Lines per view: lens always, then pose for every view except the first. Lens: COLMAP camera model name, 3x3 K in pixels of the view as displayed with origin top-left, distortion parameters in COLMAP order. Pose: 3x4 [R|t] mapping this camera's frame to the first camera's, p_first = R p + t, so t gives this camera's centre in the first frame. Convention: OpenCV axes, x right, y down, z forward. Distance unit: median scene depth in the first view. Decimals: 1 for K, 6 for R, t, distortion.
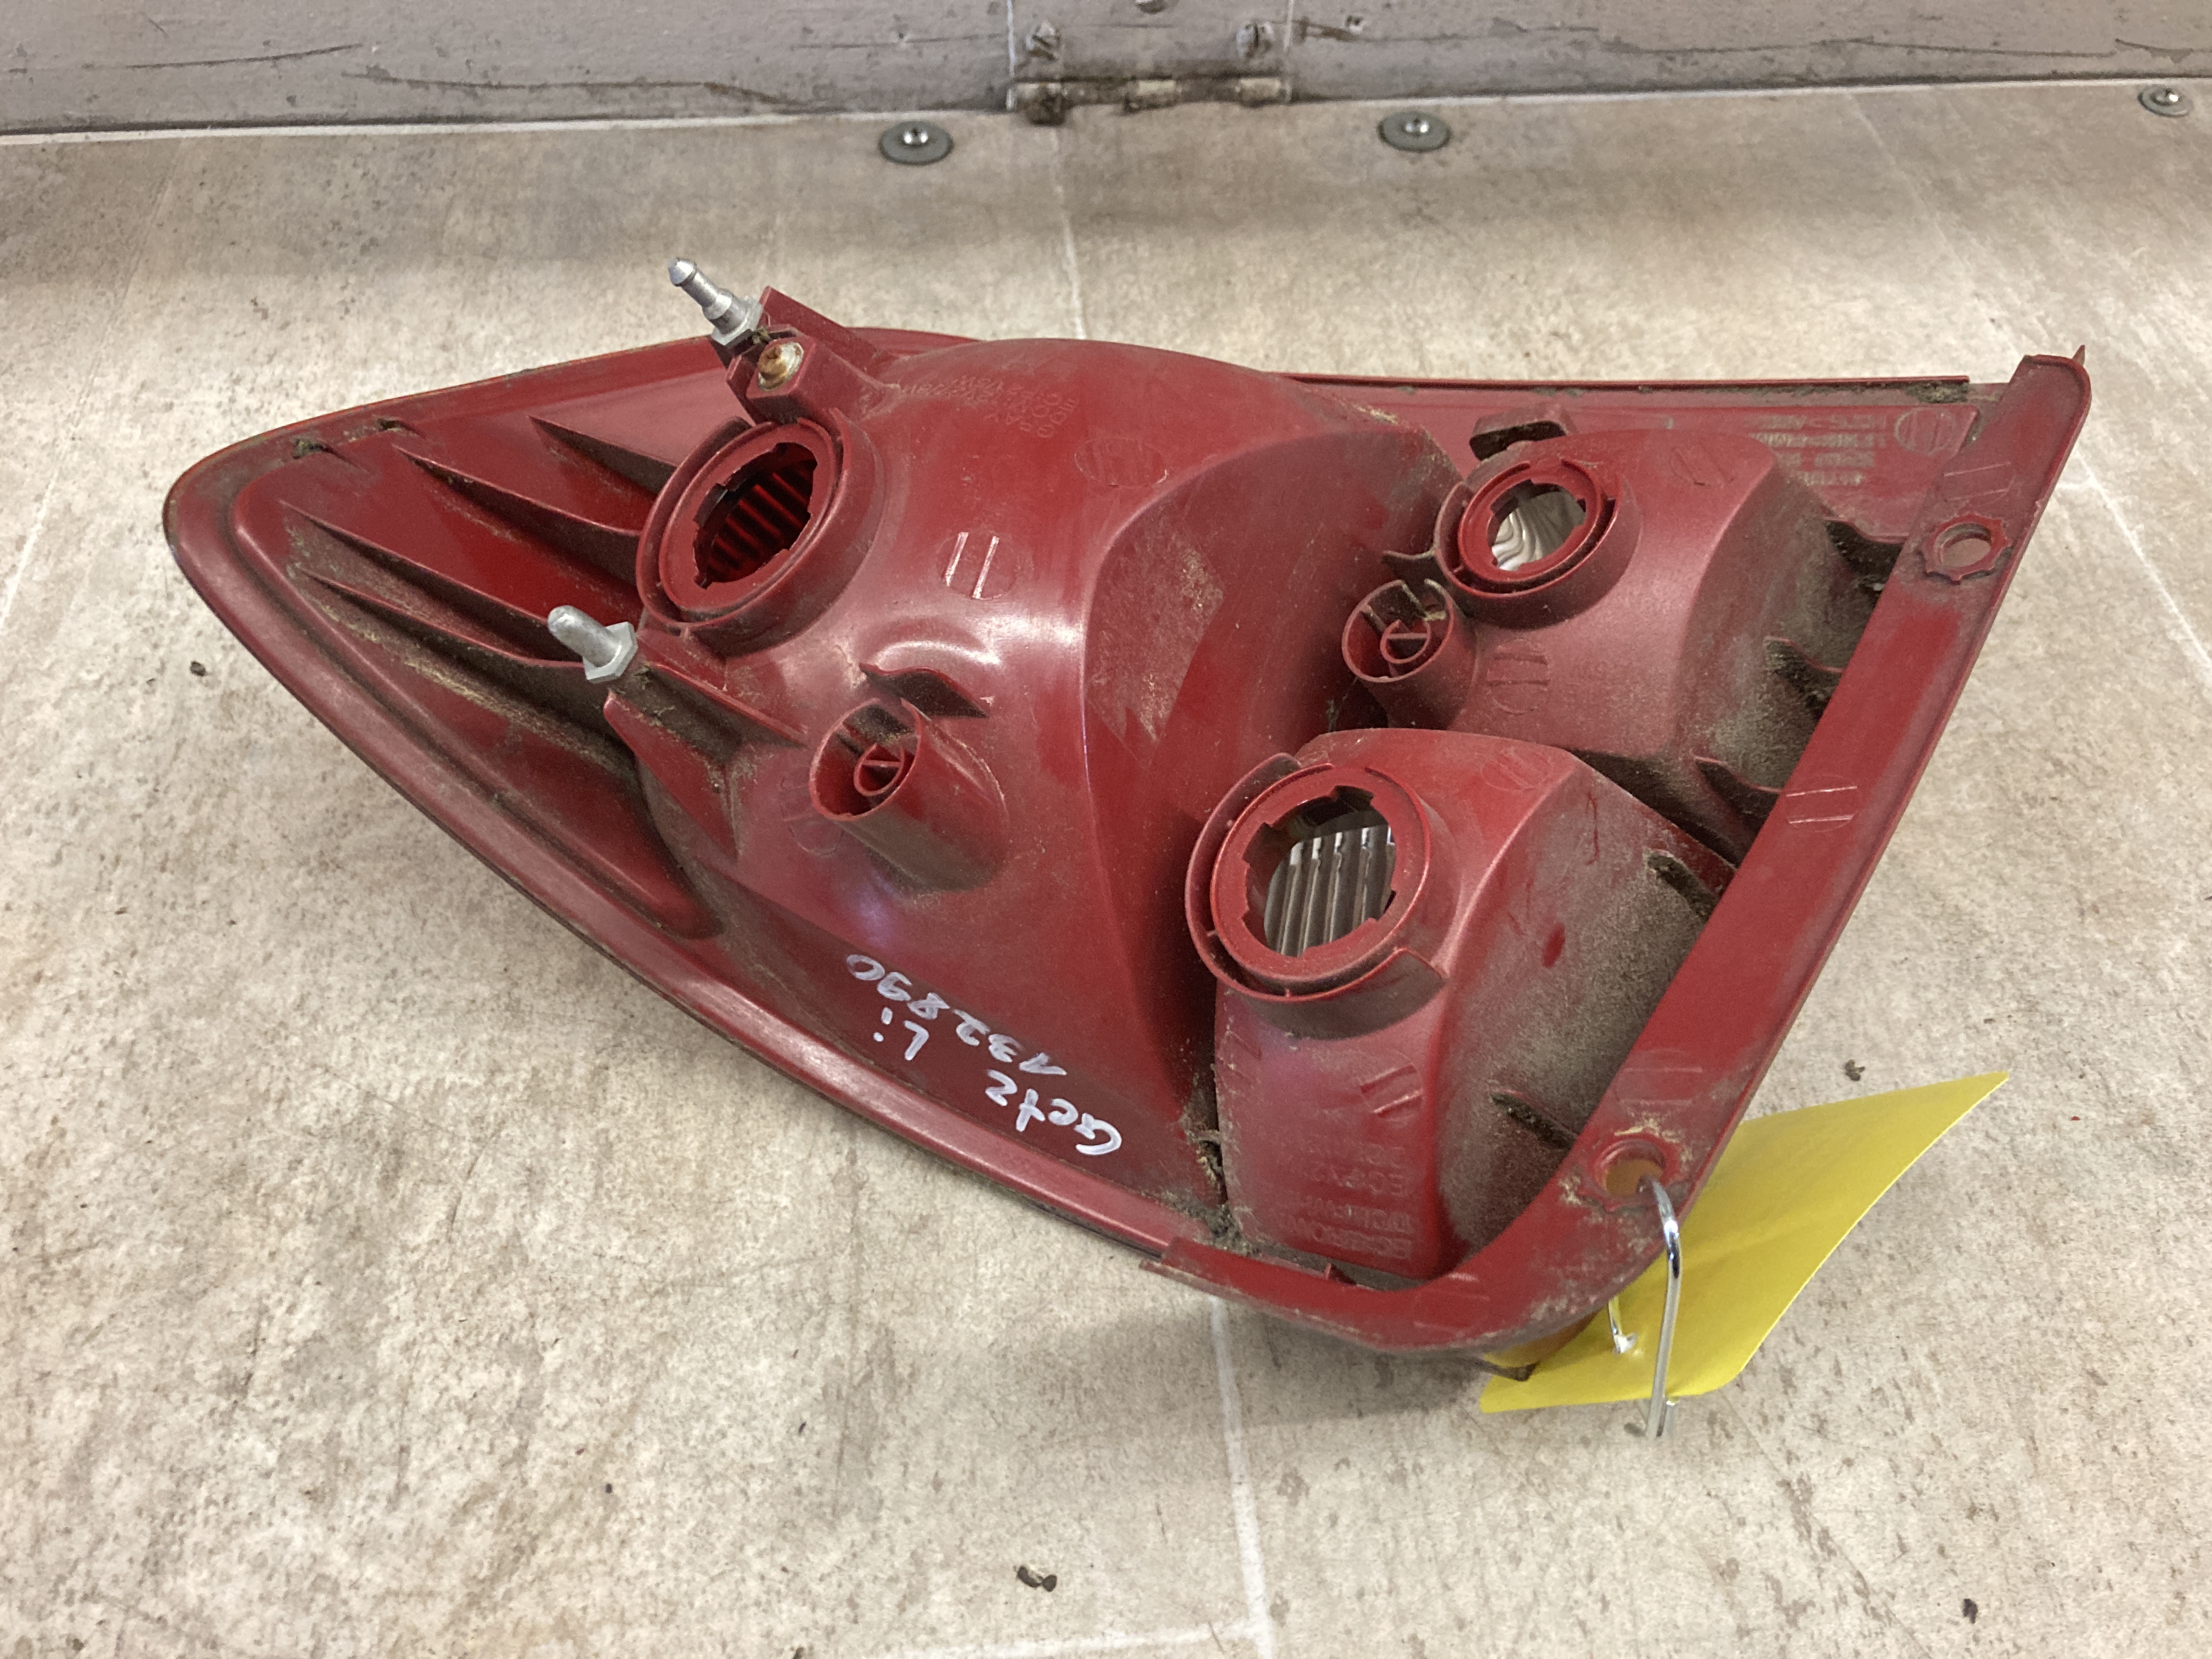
lens RADIAL K [[1805.2, 0, 1112.9], [0, 1805.2, 831.6], [0, 0, 1]] dist [-0.044219, 0.075670]
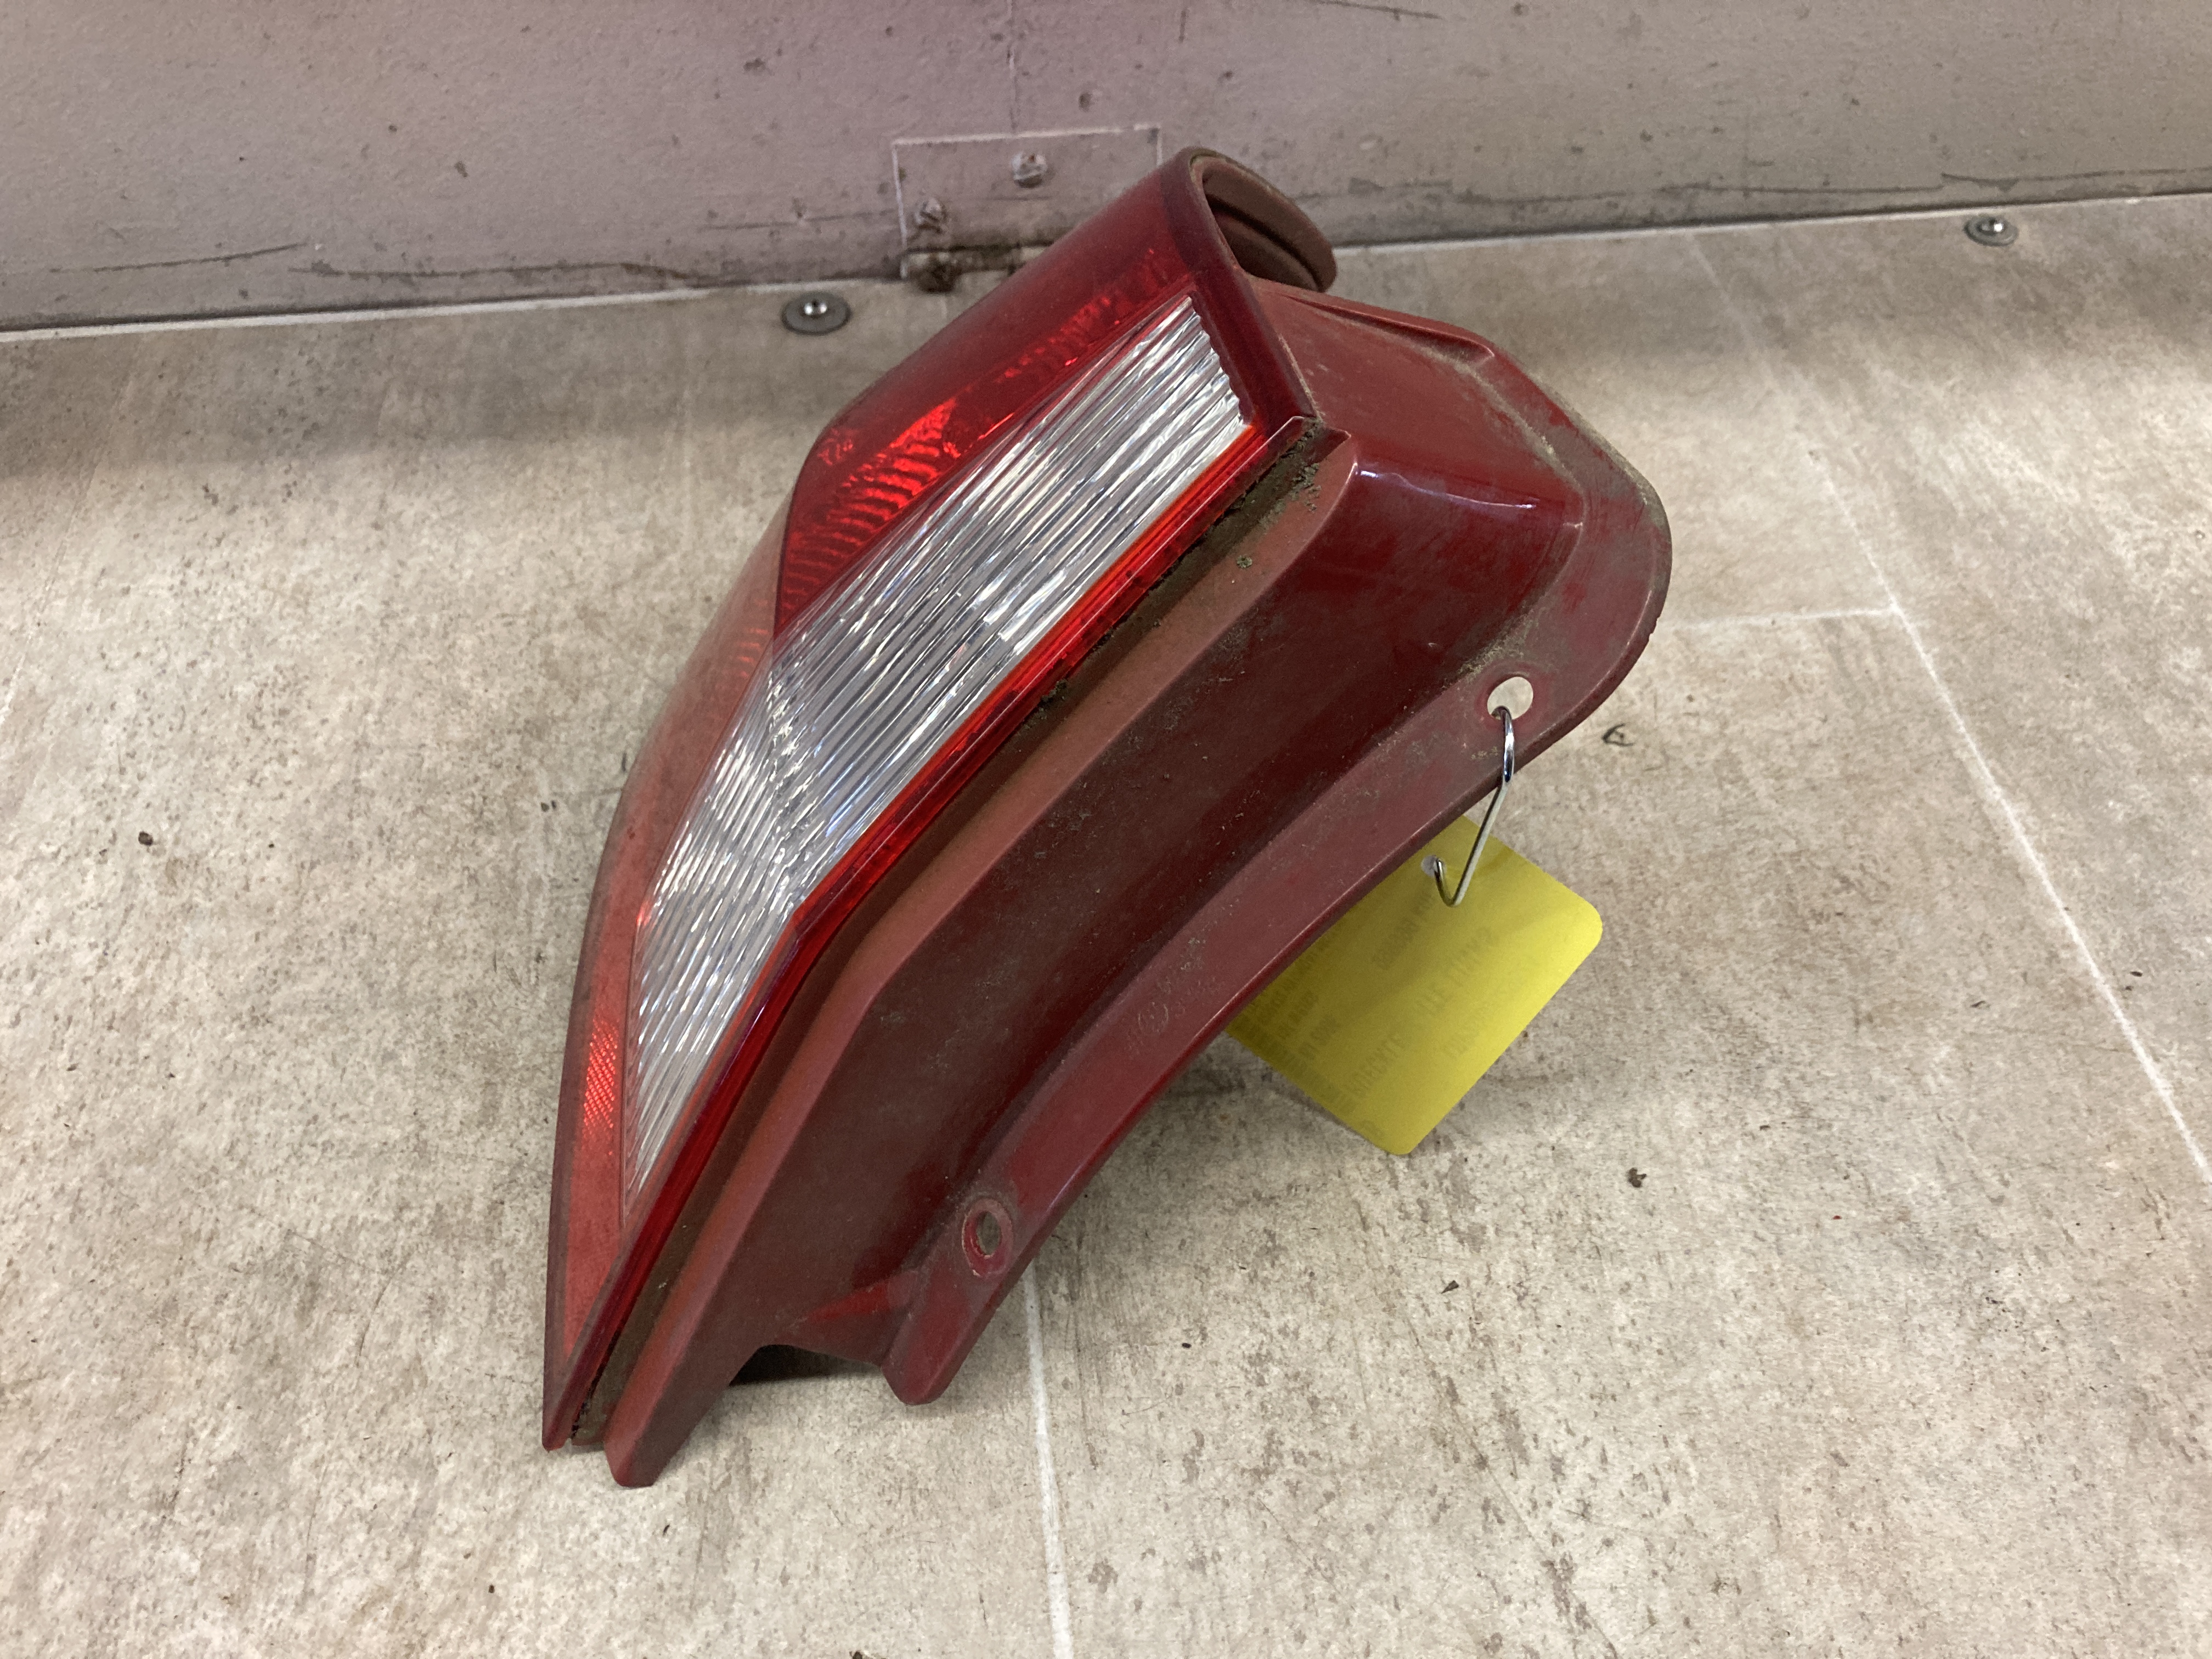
lens RADIAL K [[1805.2, 0, 1112.9], [0, 1805.2, 831.6], [0, 0, 1]] dist [-0.044219, 0.075670]
pose [[0.999522, -0.026095, -0.016587, 0.117239], [0.025685, 0.999371, -0.024440, -0.059437], [0.017215, 0.024002, 0.999564, -0.107434]]
